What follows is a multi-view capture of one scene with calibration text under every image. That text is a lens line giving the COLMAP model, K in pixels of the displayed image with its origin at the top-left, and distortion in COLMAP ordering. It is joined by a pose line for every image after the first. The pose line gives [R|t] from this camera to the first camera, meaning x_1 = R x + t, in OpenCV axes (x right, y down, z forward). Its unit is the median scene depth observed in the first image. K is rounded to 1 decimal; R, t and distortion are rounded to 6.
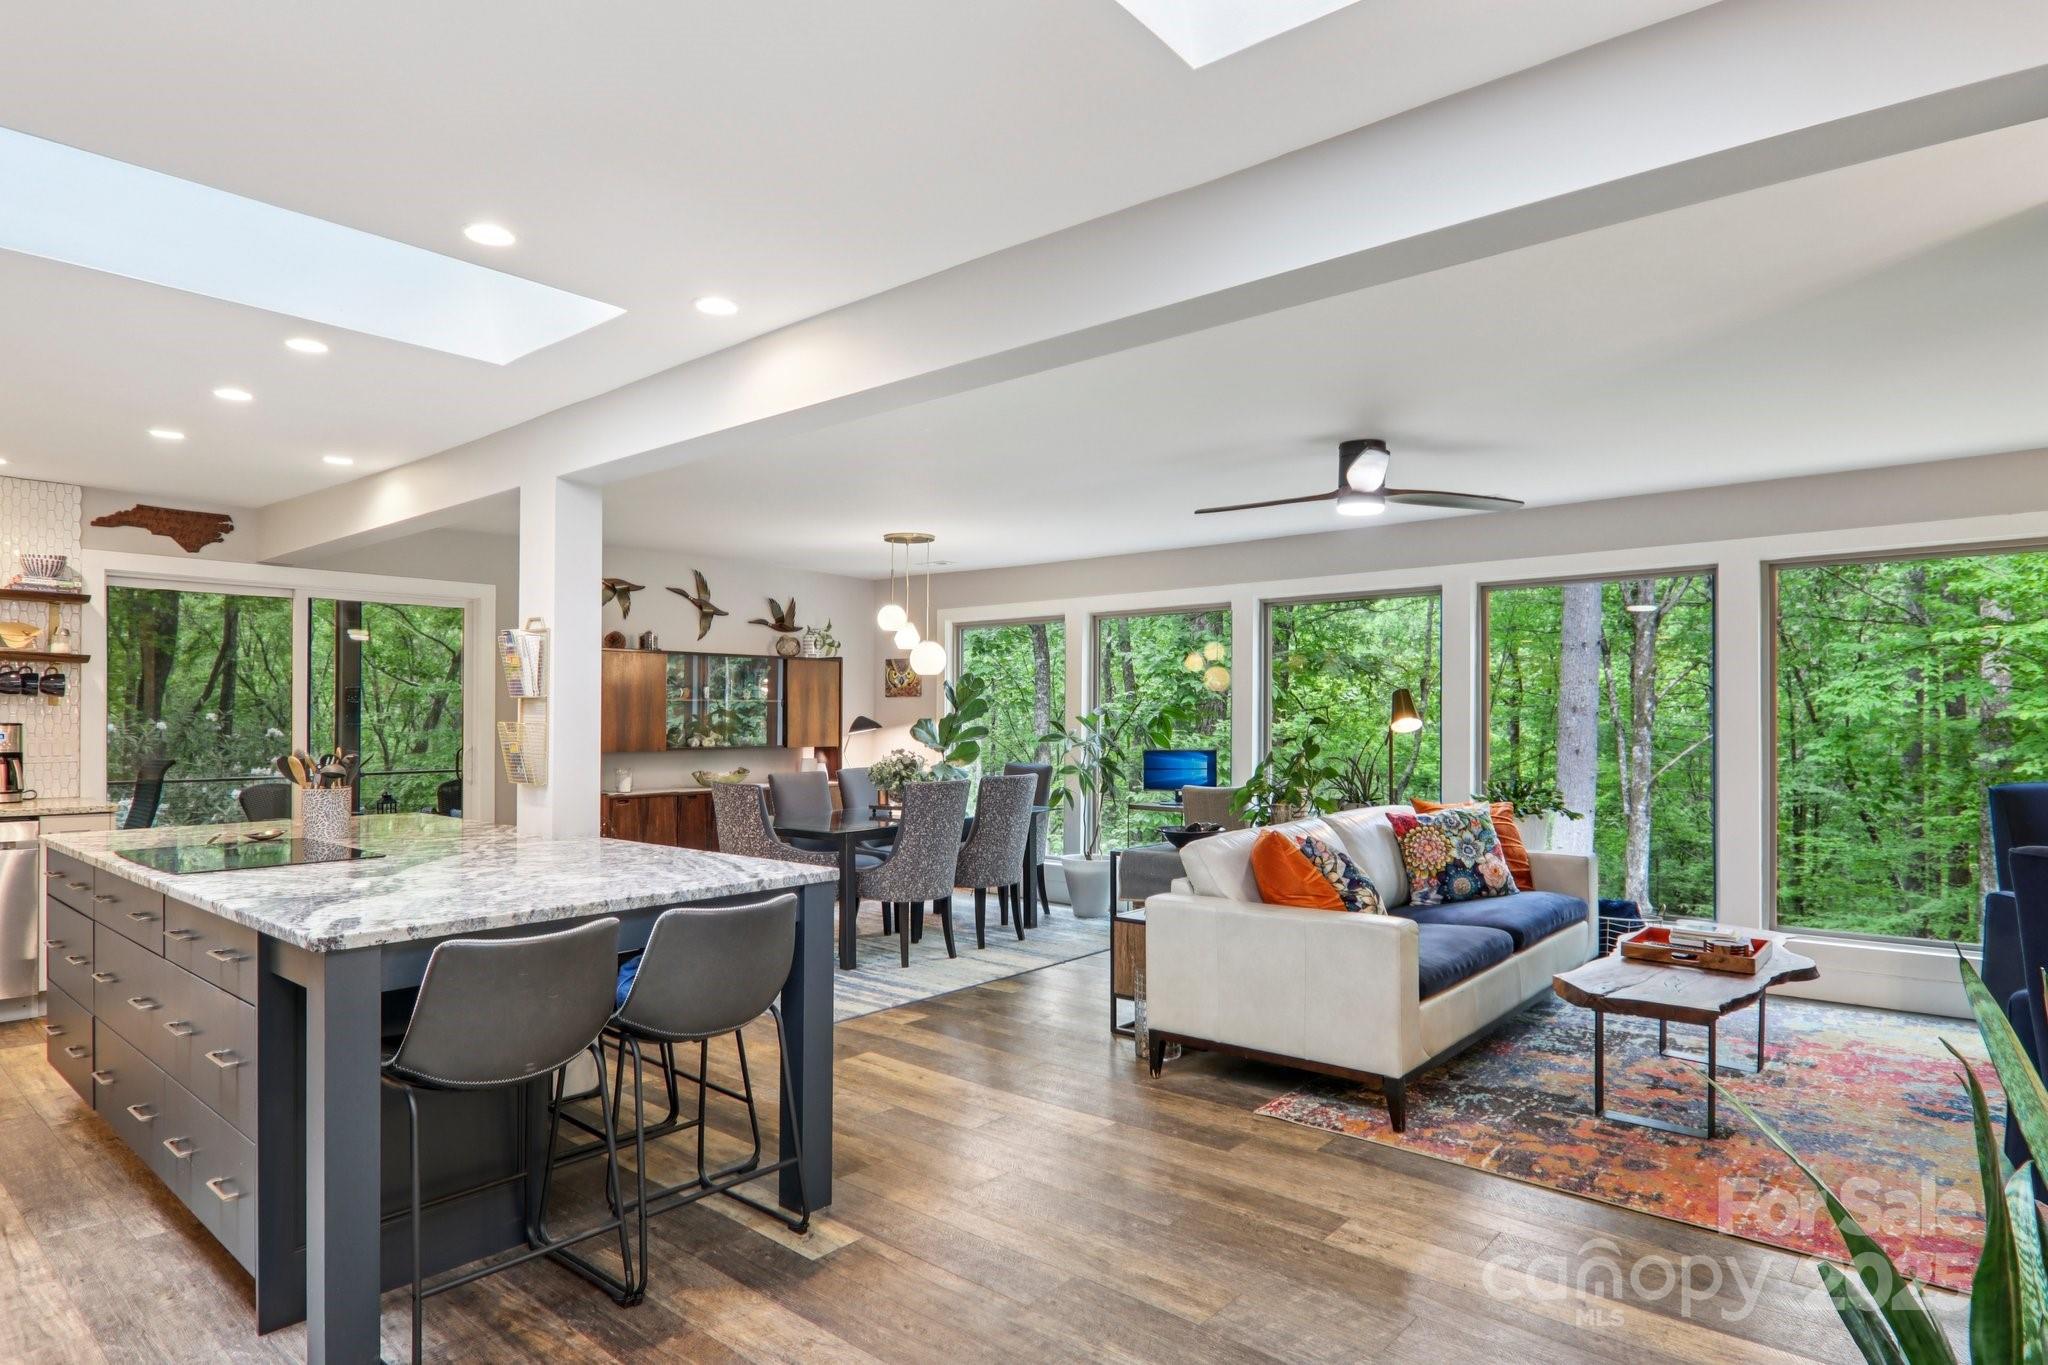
lens RADIAL K [[1145.7, 0, 1025.9], [0, 1145.7, 708.6], [0, 0, 1]] dist [0.014630, -0.028328]
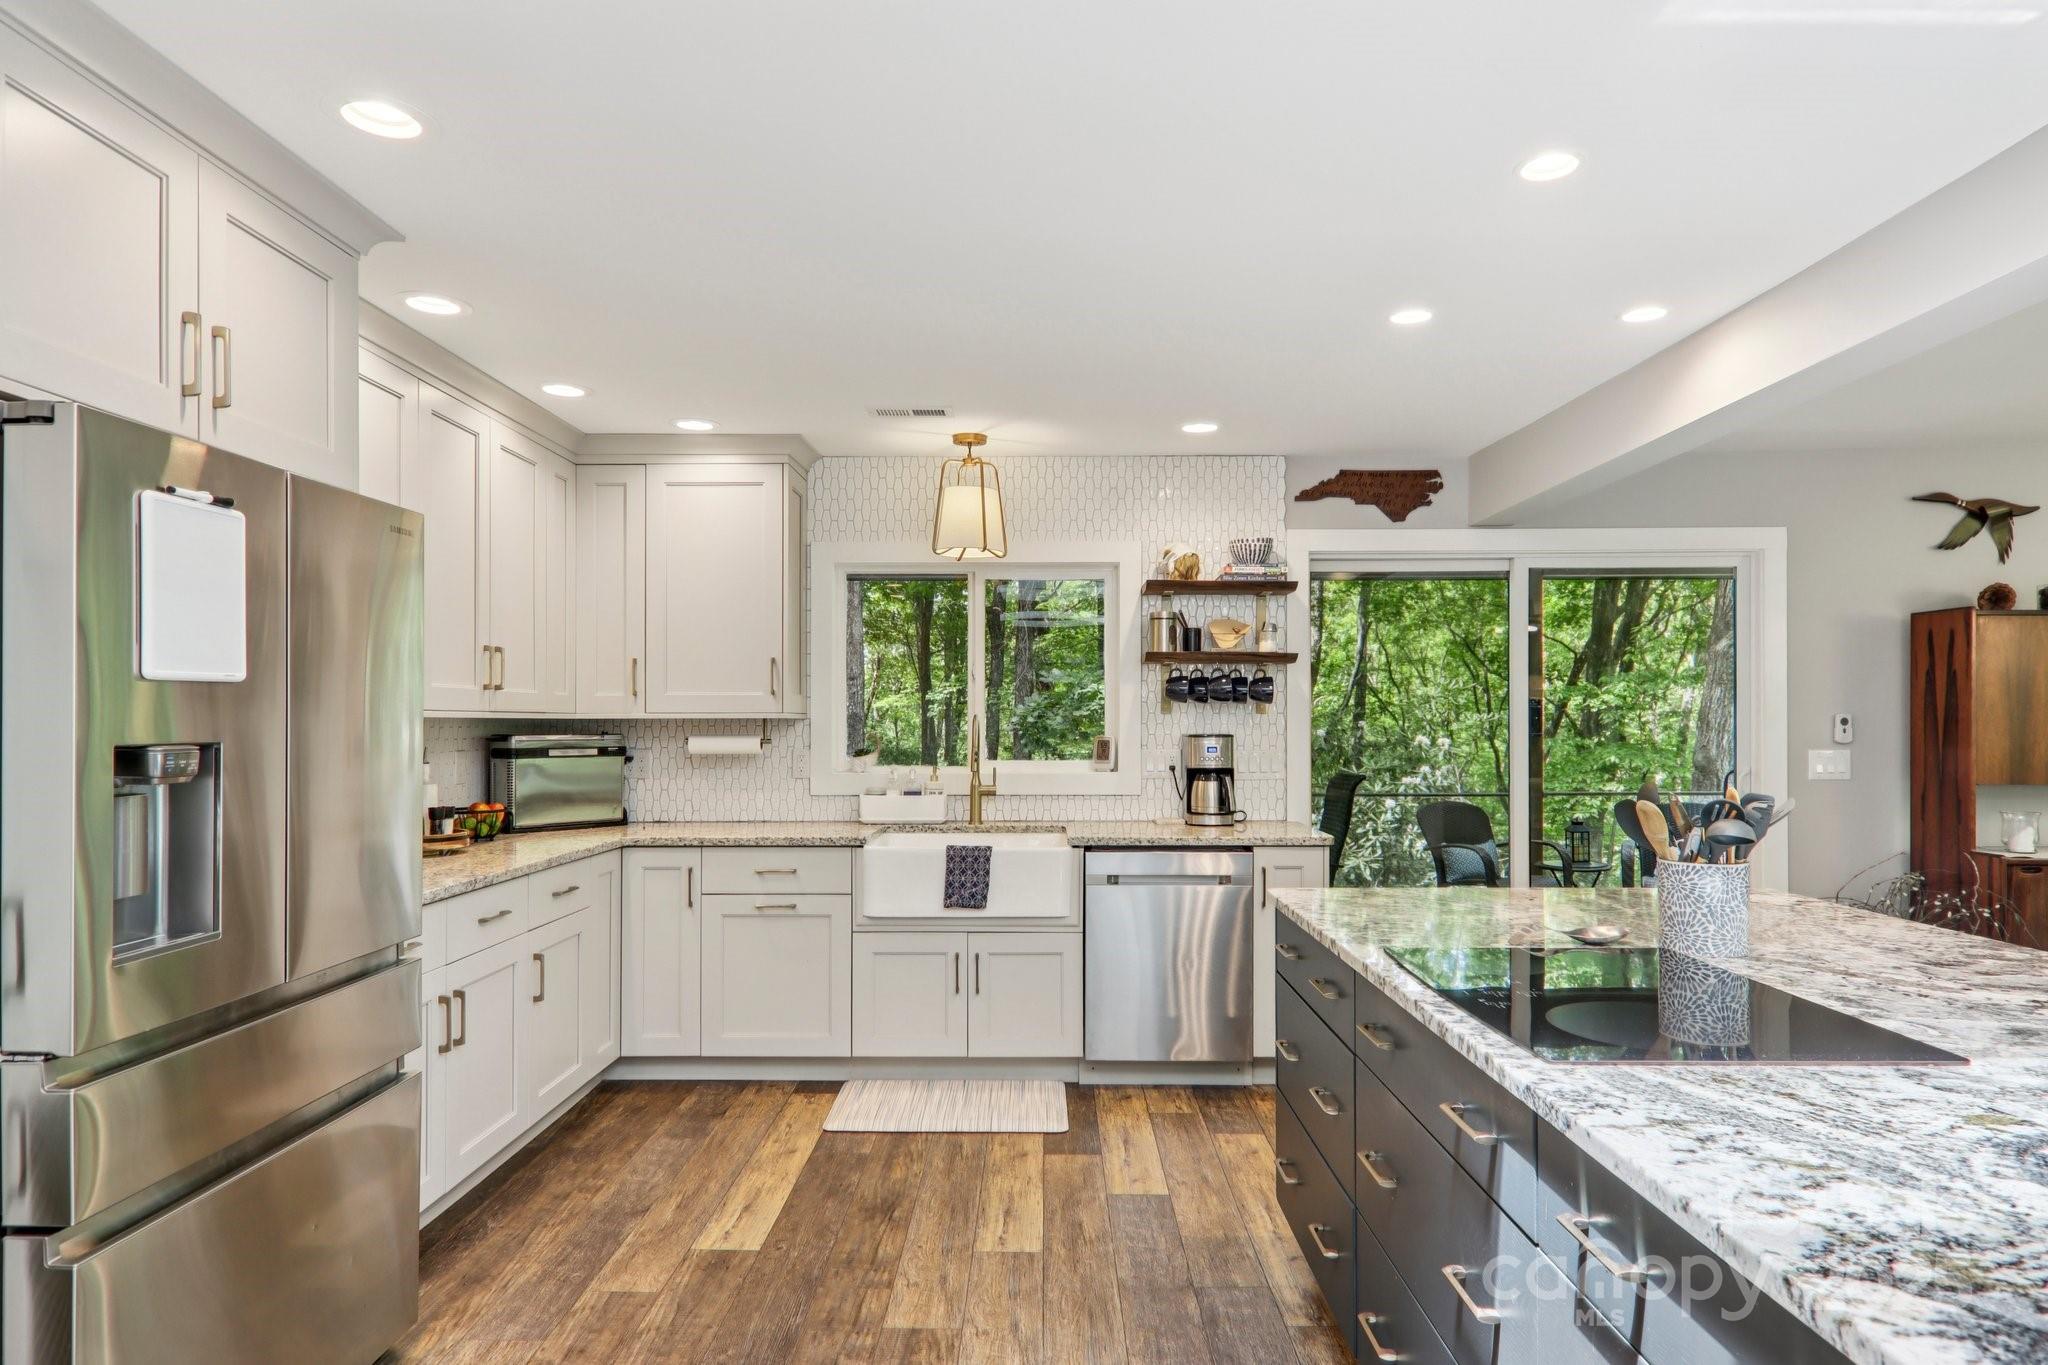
lens RADIAL K [[1145.7, 0, 1025.9], [0, 1145.7, 708.6], [0, 0, 1]] dist [0.014630, -0.028328]
pose [[0.641087, -0.009597, -0.767408, -0.301420], [0.005345, 0.999953, -0.008039, -0.000601], [0.767450, 0.001052, 0.641109, 0.307704]]
